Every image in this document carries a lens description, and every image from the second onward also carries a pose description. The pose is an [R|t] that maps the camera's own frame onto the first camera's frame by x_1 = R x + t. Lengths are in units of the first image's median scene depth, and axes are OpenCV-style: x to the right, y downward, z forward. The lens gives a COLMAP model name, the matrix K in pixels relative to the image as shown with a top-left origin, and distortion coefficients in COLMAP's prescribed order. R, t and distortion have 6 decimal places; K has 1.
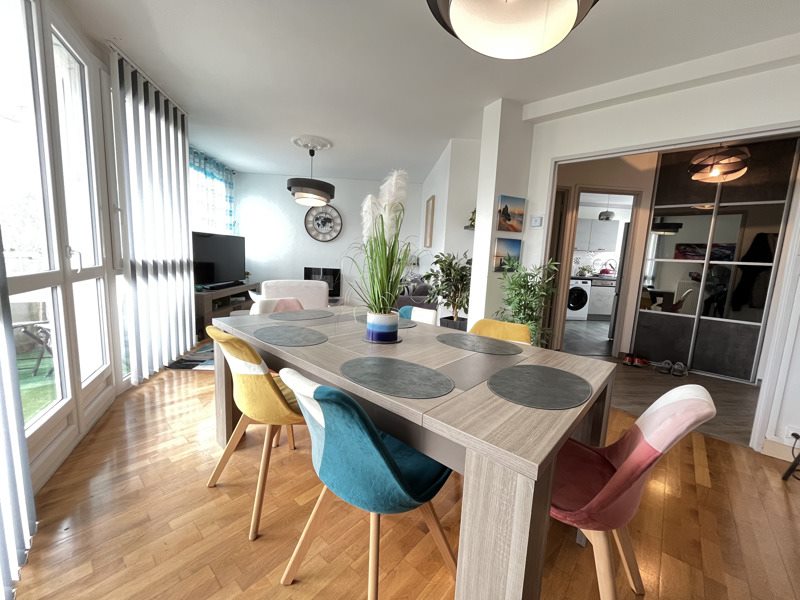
lens RADIAL K [[321.0, 0, 400.8], [0, 321.0, 300.1], [0, 0, 1]] dist [-0.001543, -0.000331]
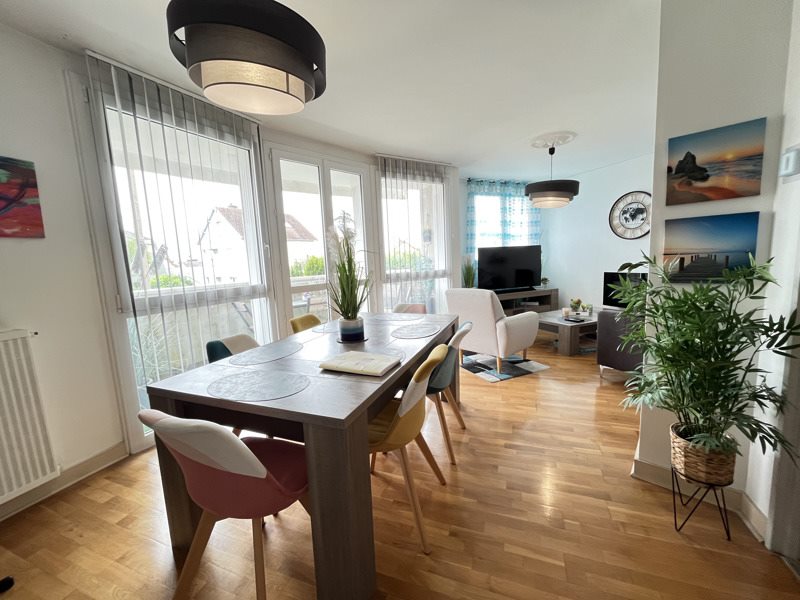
lens RADIAL K [[321.0, 0, 399.1], [0, 321.0, 300.8], [0, 0, 1]] dist [-0.001543, -0.000331]
pose [[0.344475, 0.061060, -0.936808, 0.359966], [-0.065811, 0.996998, 0.040783, -0.028342], [0.936486, 0.047604, 0.347460, 0.219285]]
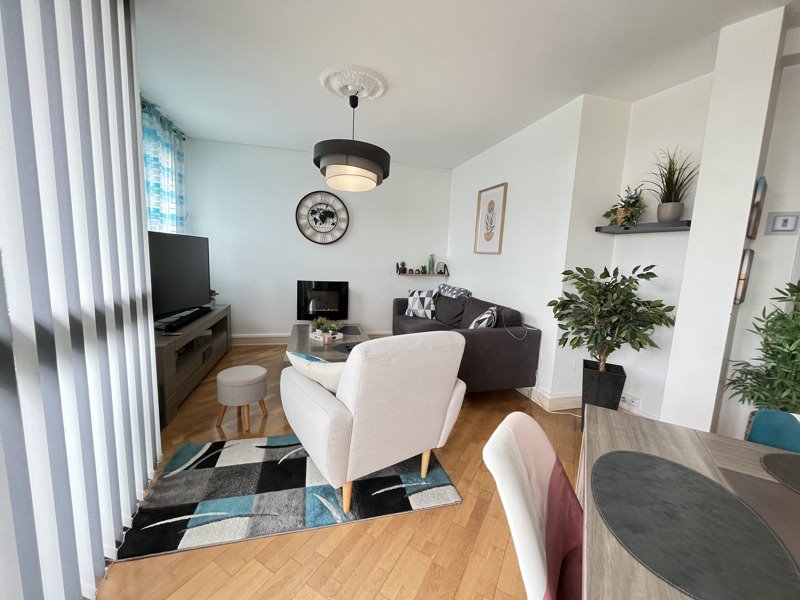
lens RADIAL K [[321.0, 0, 400.5], [0, 321.0, 300.6], [0, 0, 1]] dist [-0.001543, -0.000331]
pose [[0.979697, -0.032359, 0.197855, -0.248926], [0.030230, 0.999448, 0.013770, -0.069196], [-0.198191, -0.007509, 0.980135, 0.298169]]
